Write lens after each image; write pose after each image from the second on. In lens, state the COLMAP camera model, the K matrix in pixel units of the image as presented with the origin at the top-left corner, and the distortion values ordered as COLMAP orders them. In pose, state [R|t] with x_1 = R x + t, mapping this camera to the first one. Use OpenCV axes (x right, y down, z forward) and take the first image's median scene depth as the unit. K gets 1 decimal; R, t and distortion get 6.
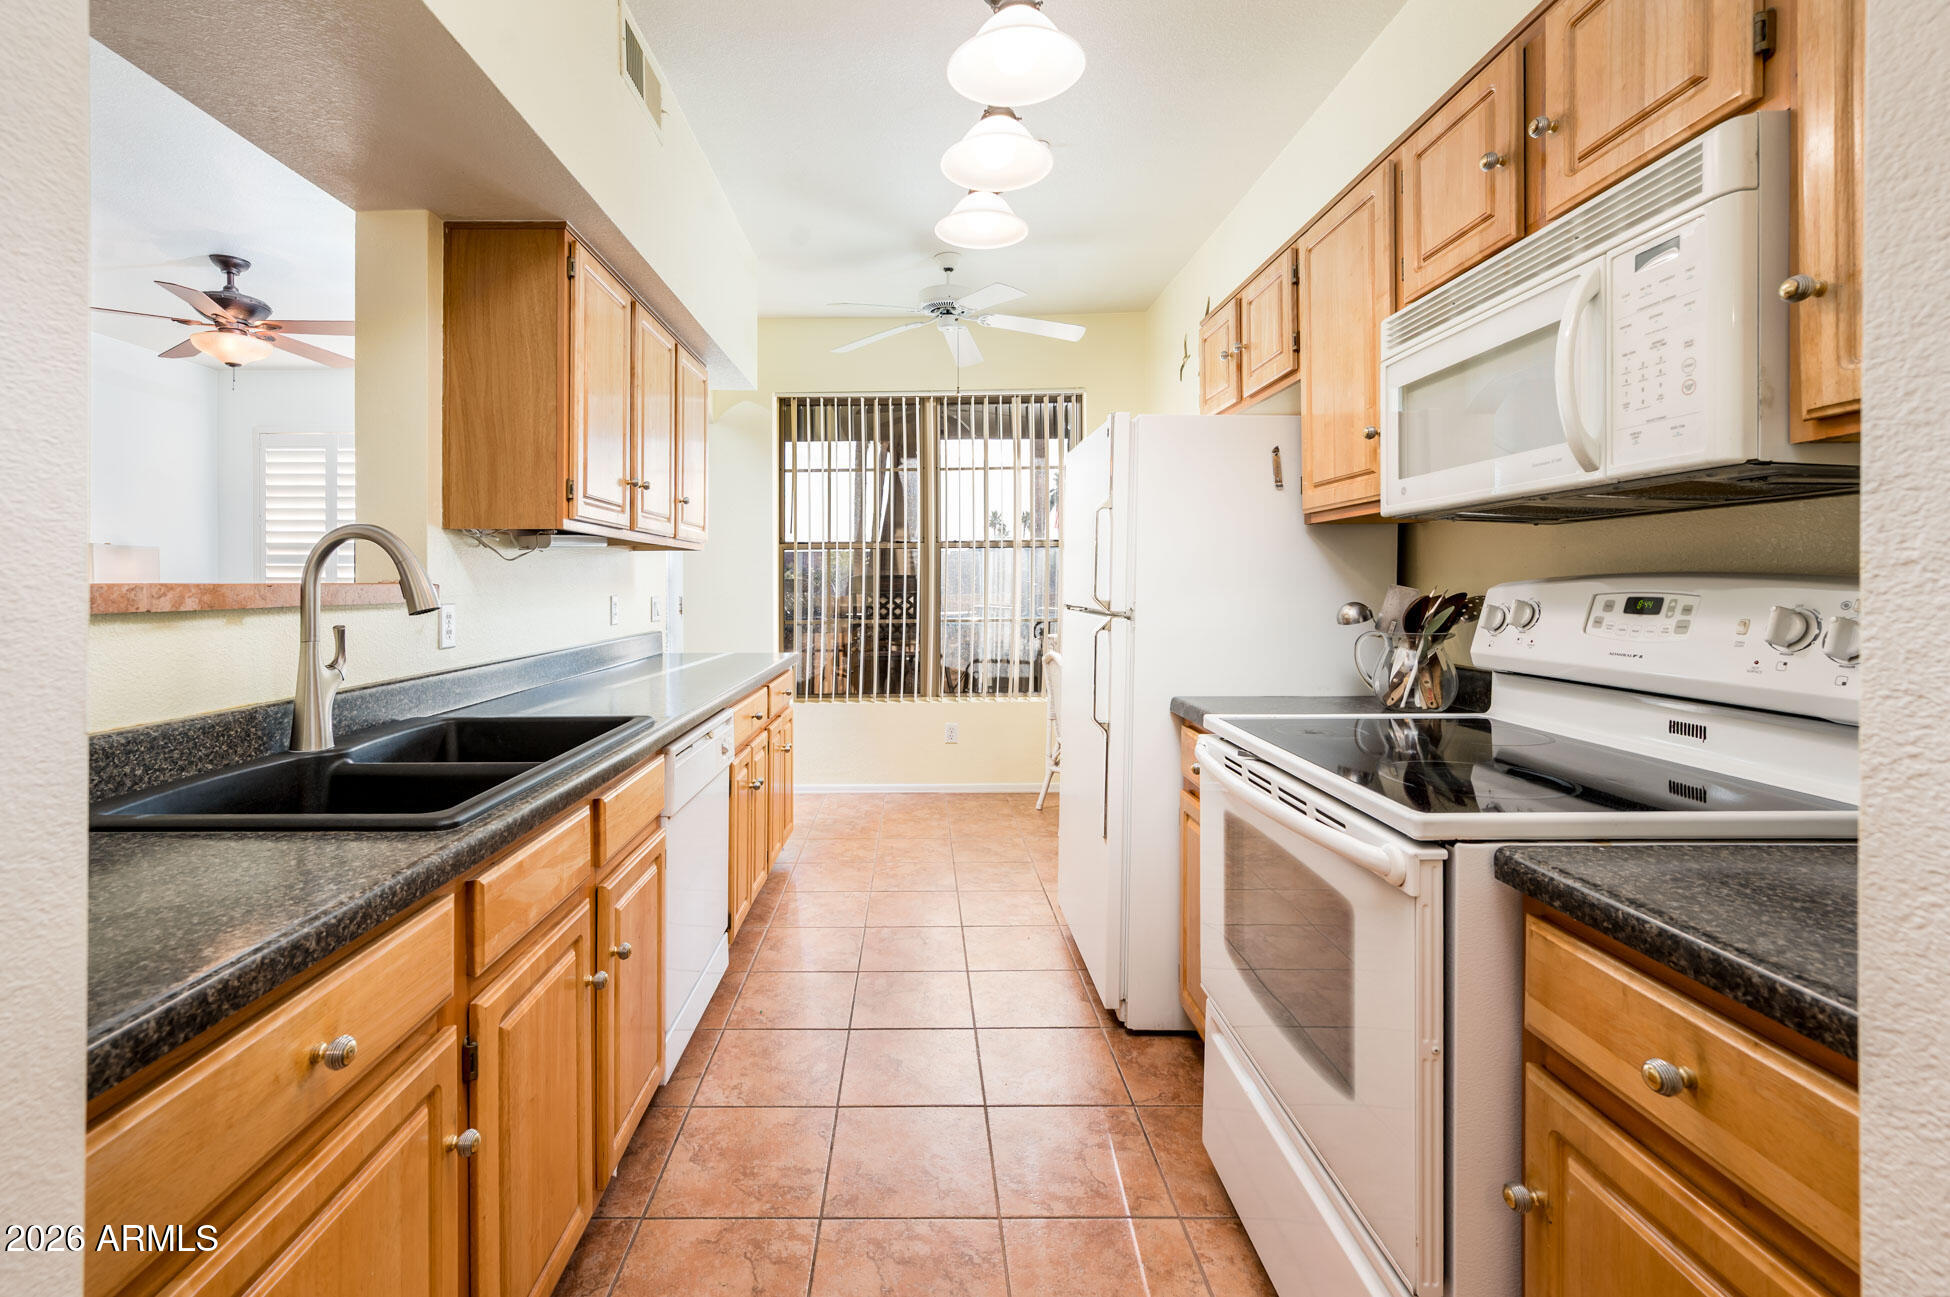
lens RADIAL K [[846.3, 0, 929.3], [0, 846.3, 586.6], [0, 0, 1]] dist [0.000448, 0.000103]
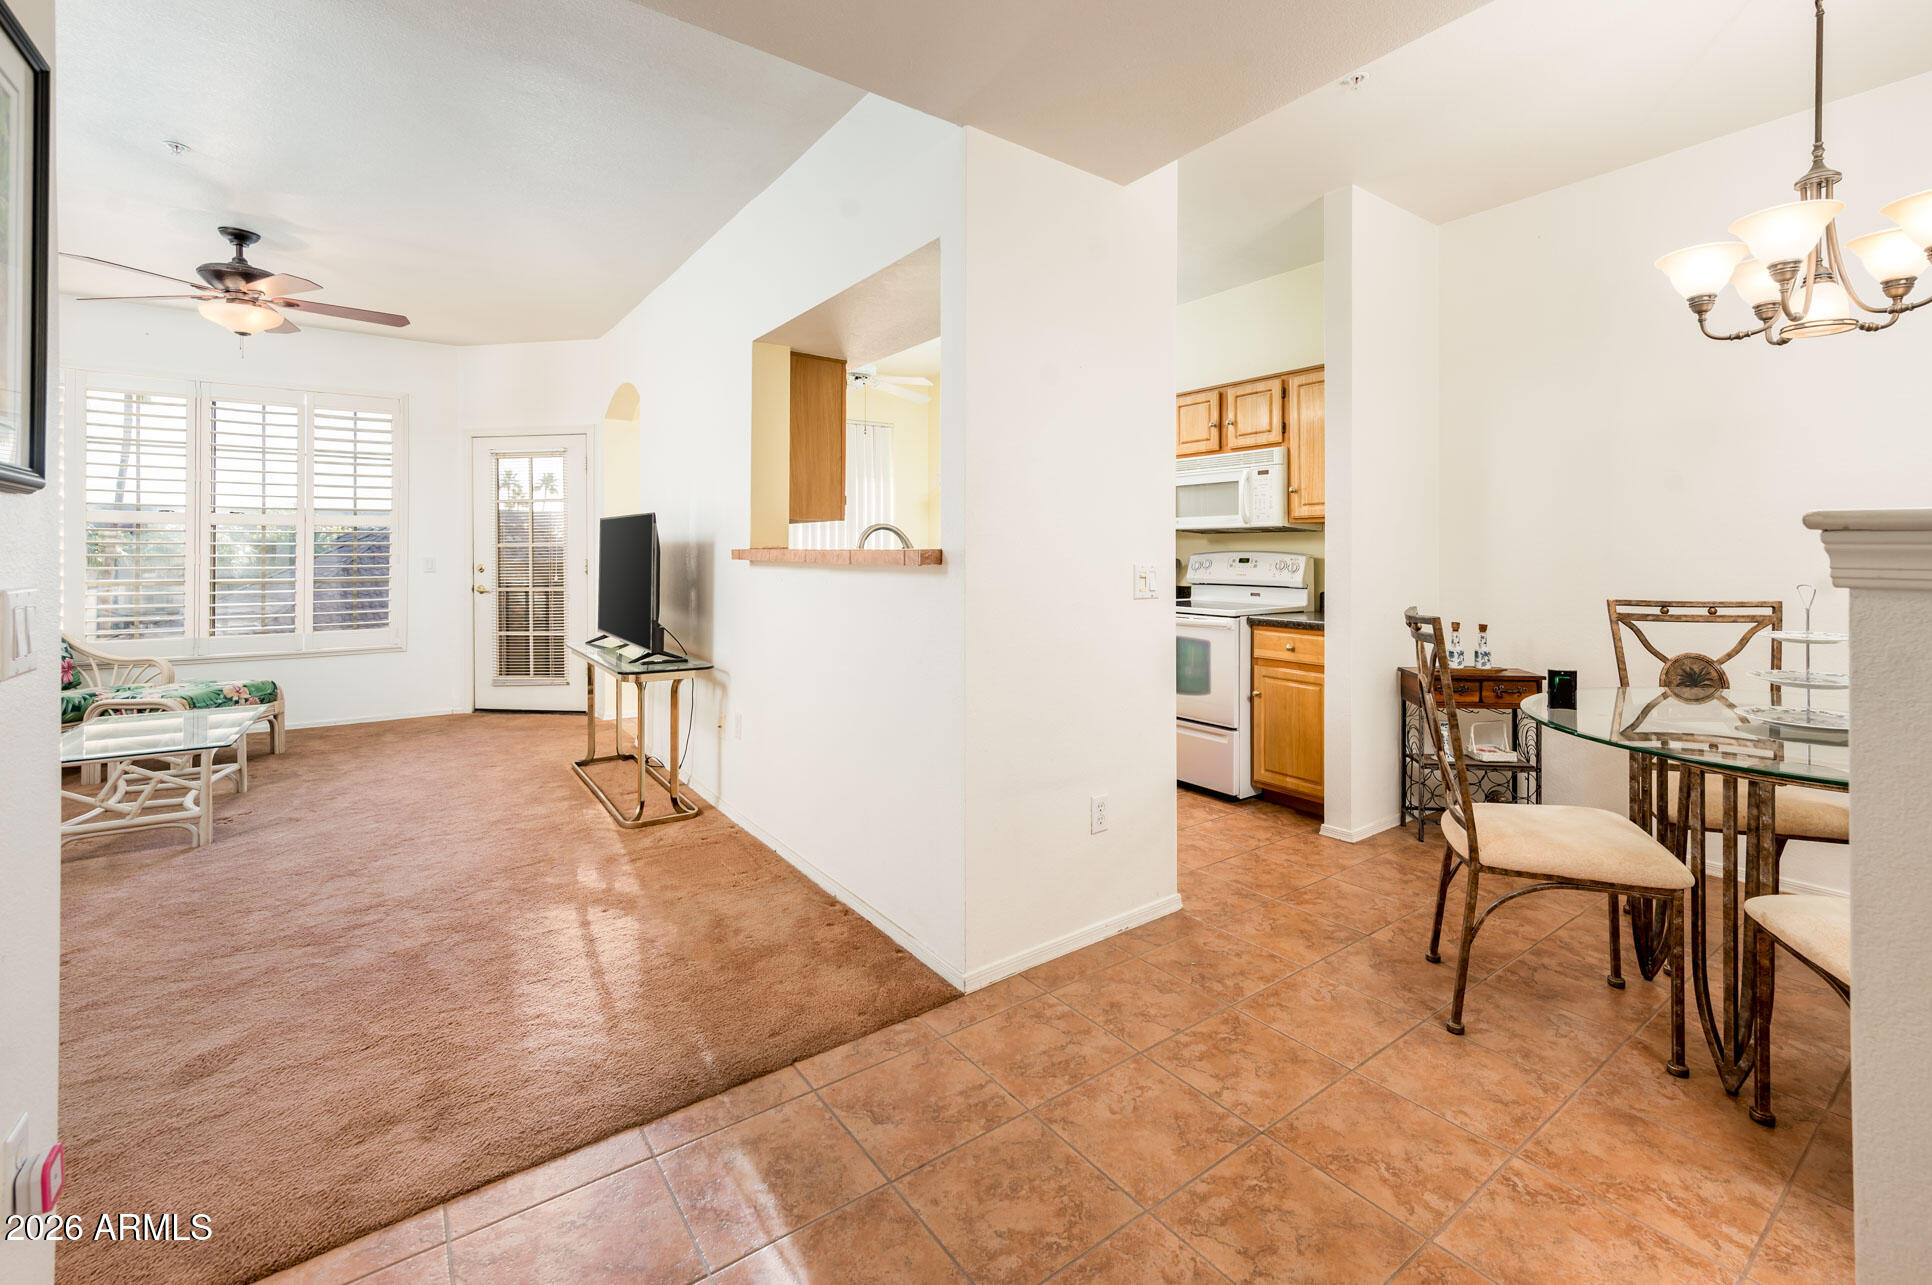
lens RADIAL K [[823.5, 0, 999.8], [0, 823.5, 553.4], [0, 0, 1]] dist [-0.000564, 0.000277]
pose [[0.801729, 0.011643, 0.597575, -2.028369], [-0.009810, 0.999932, -0.006321, 0.024500], [-0.597607, -0.000794, 0.801788, -1.140435]]
